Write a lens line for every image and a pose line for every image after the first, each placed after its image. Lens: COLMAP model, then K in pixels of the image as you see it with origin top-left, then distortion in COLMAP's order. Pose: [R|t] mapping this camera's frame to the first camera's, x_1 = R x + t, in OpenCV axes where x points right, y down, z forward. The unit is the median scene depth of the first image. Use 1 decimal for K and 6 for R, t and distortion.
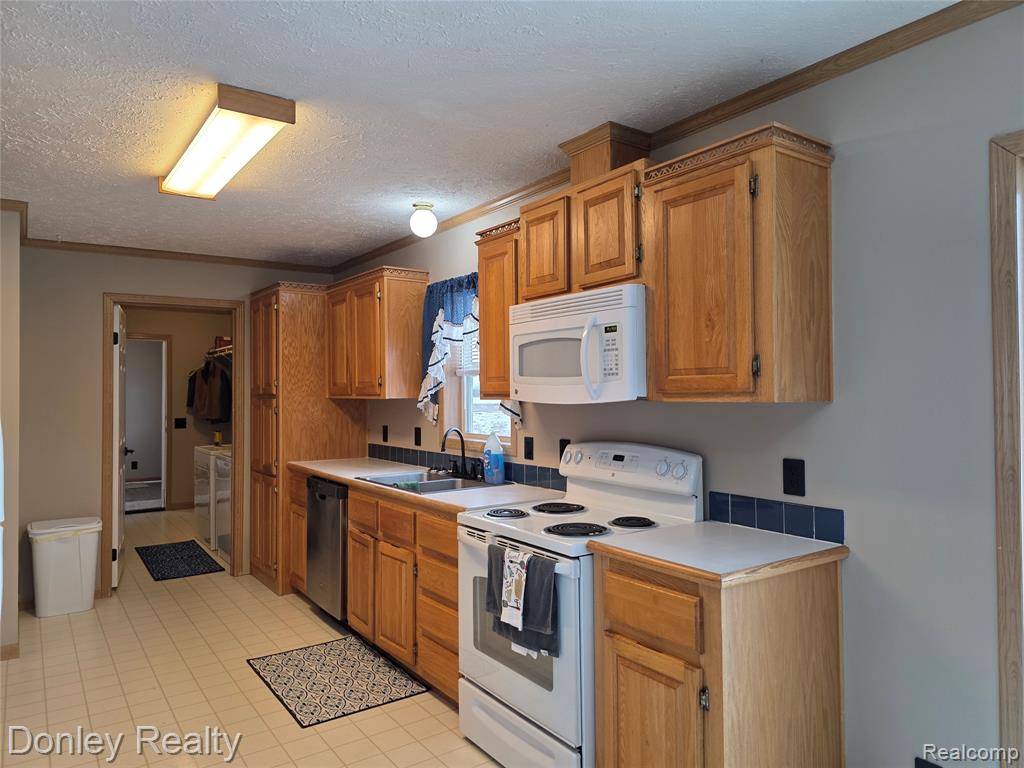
lens RADIAL K [[700.1, 0, 512.0], [0, 700.1, 384.0], [0, 0, 1]] dist [0.043586, -0.001780]
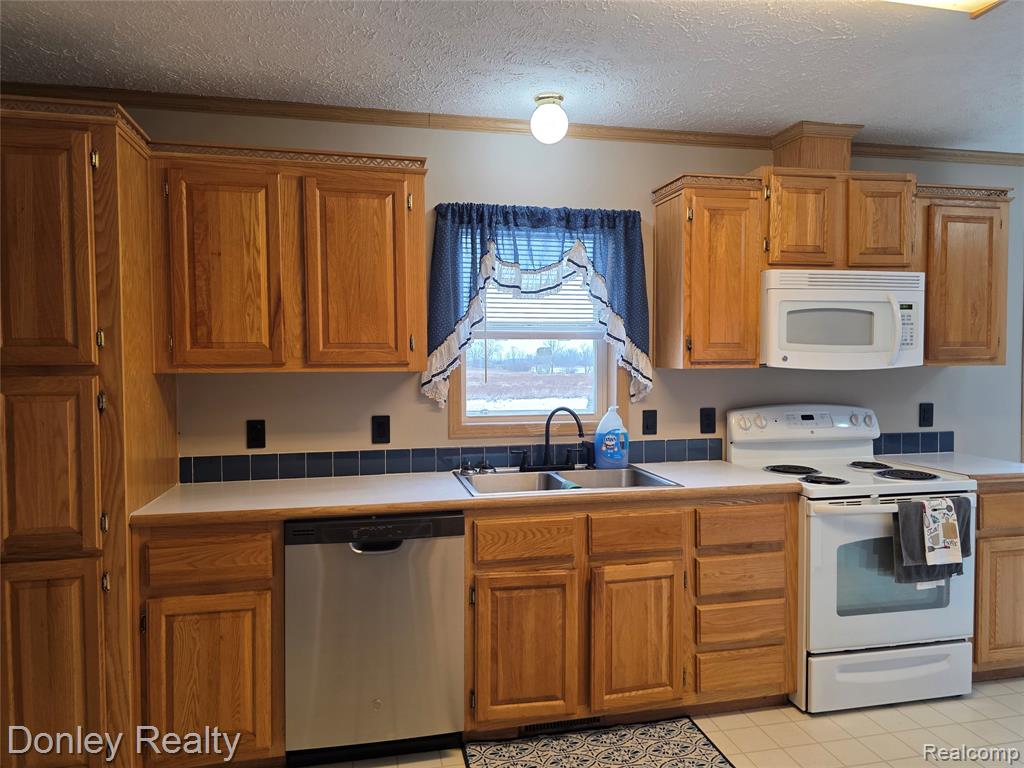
lens RADIAL K [[700.1, 0, 512.0], [0, 700.1, 384.0], [0, 0, 1]] dist [0.043586, -0.001780]
pose [[0.372726, -0.026237, 0.927571, -1.034643], [-0.006234, 0.999507, 0.030777, 0.017787], [-0.927921, -0.017254, 0.372378, 0.962363]]
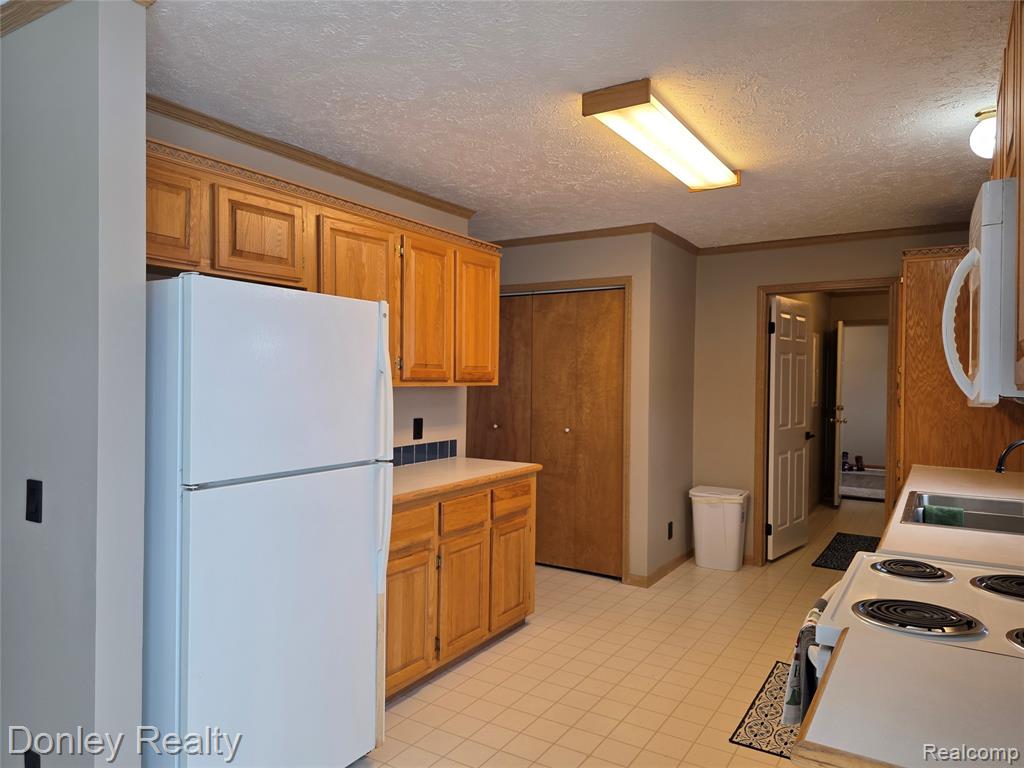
lens RADIAL K [[700.1, 0, 512.0], [0, 700.1, 384.0], [0, 0, 1]] dist [0.043586, -0.001780]
pose [[0.399447, 0.021656, -0.916501, 0.452108], [-0.004851, 0.999757, 0.021509, -0.001088], [0.916744, -0.004146, 0.399455, 0.386491]]
